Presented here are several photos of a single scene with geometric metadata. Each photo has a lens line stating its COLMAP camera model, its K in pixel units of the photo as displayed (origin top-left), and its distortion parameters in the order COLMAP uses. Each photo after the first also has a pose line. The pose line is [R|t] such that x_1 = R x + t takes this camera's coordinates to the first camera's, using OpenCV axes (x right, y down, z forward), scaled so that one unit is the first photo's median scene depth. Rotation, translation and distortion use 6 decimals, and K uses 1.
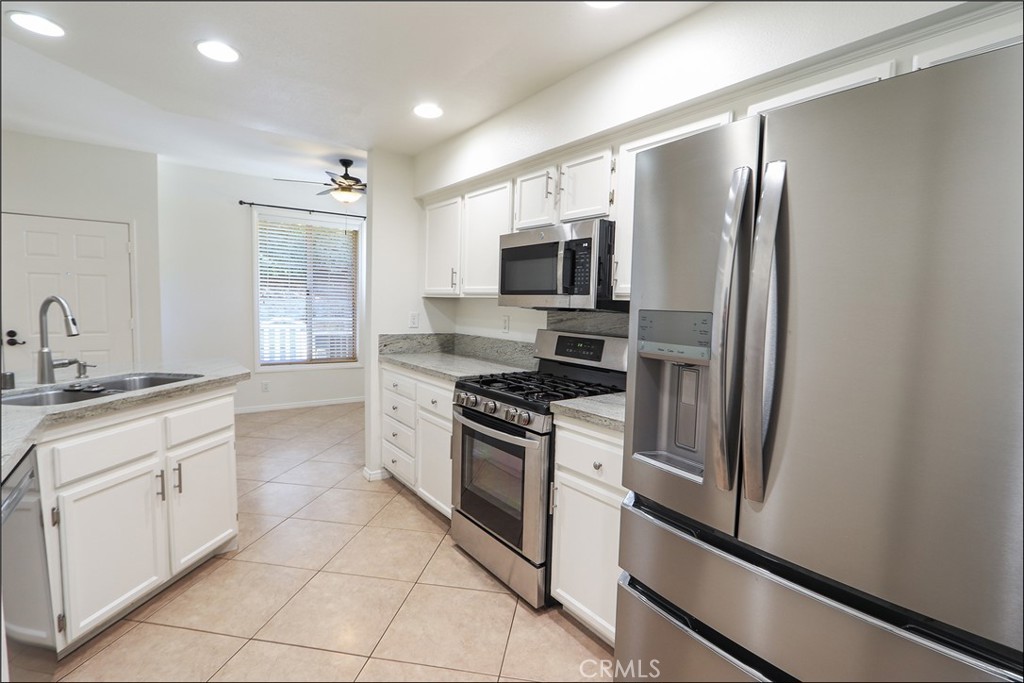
lens RADIAL K [[483.2, 0, 510.4], [0, 483.2, 343.7], [0, 0, 1]] dist [-0.016233, 0.000118]
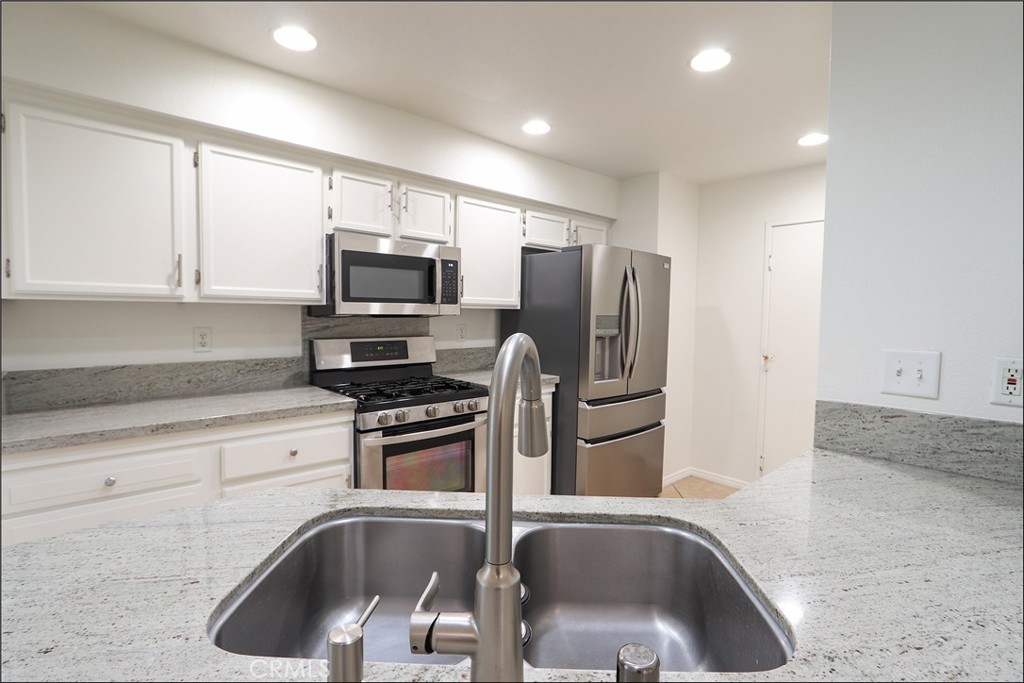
lens RADIAL K [[483.2, 0, 517.4], [0, 483.2, 339.5], [0, 0, 1]] dist [-0.016233, 0.000118]
pose [[-0.111118, -0.085878, 0.990090, -0.744563], [0.065297, 0.993476, 0.093500, -0.075486], [-0.991660, 0.075039, -0.104786, 0.627945]]
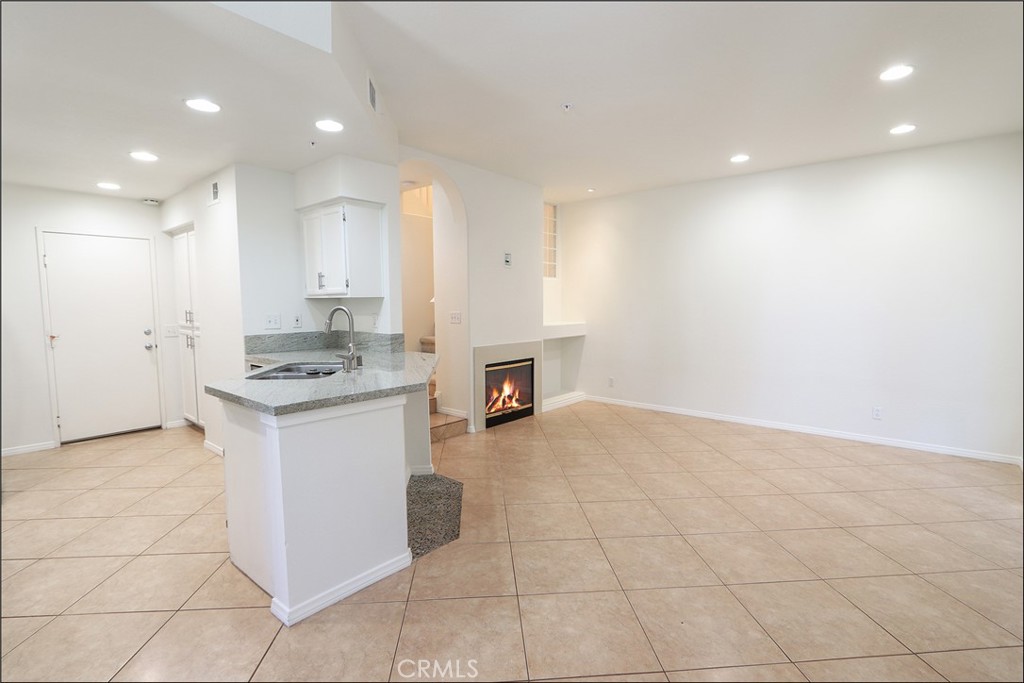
lens RADIAL K [[483.2, 0, 516.8], [0, 483.2, 339.3], [0, 0, 1]] dist [-0.016233, 0.000118]
pose [[-0.968615, -0.006513, -0.248482, -0.675514], [-0.044474, 0.988066, 0.147468, -0.144884], [0.244556, 0.153891, -0.957345, 1.538660]]
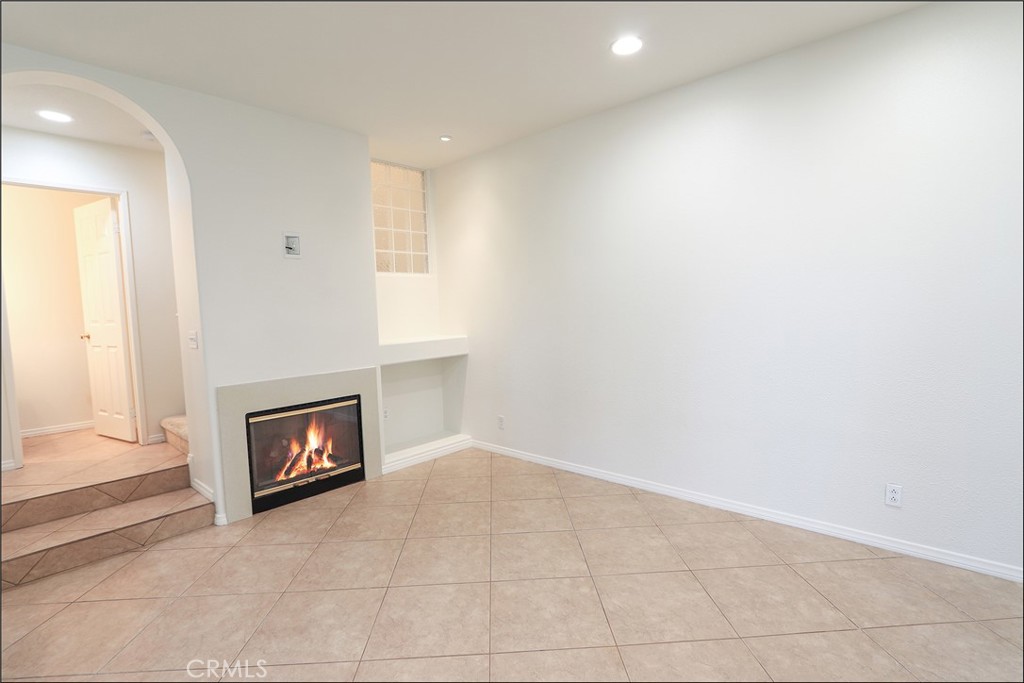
lens RADIAL K [[483.2, 0, 517.2], [0, 483.2, 346.6], [0, 0, 1]] dist [-0.016233, 0.000118]
pose [[-0.977383, 0.020256, -0.210506, -1.286136], [-0.013263, 0.987571, 0.156611, -0.123080], [0.211062, 0.155861, -0.964967, 1.074161]]
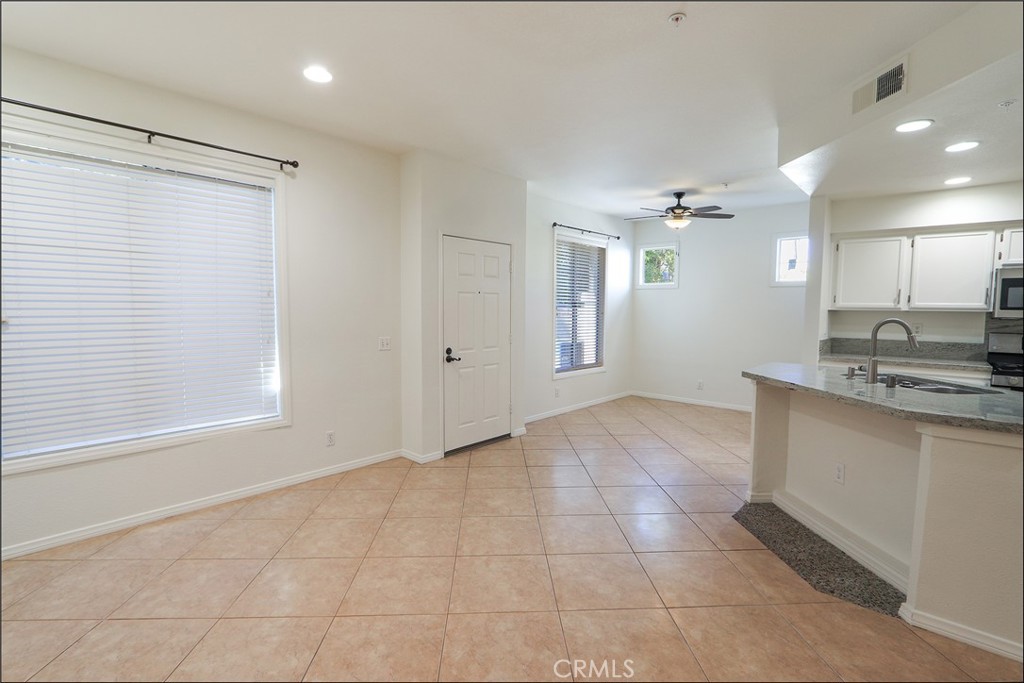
lens RADIAL K [[483.2, 0, 507.1], [0, 483.2, 339.2], [0, 0, 1]] dist [-0.016233, 0.000118]
pose [[0.979635, -0.031616, 0.198283, -1.404342], [0.033998, 0.999385, -0.008618, -0.041173], [-0.197889, 0.015183, 0.980107, -0.079675]]
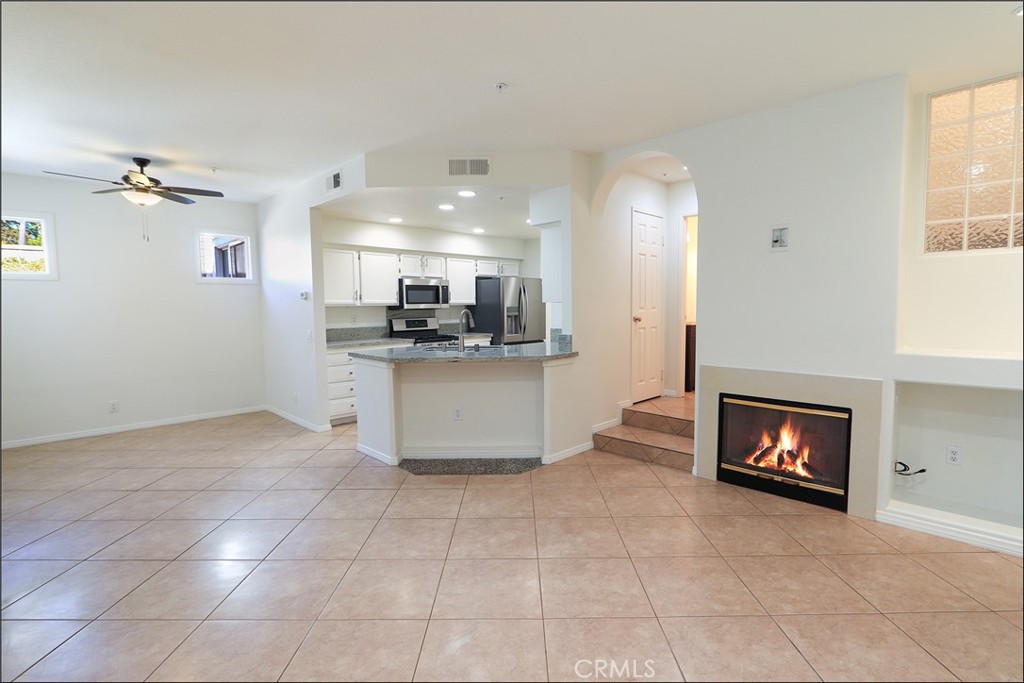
lens RADIAL K [[483.2, 0, 517.9], [0, 483.2, 343.3], [0, 0, 1]] dist [-0.016233, 0.000118]
pose [[-0.160182, -0.105982, 0.981381, -1.948178], [0.086643, 0.988872, 0.120932, -0.119736], [-0.983278, 0.104401, -0.149217, 0.670912]]
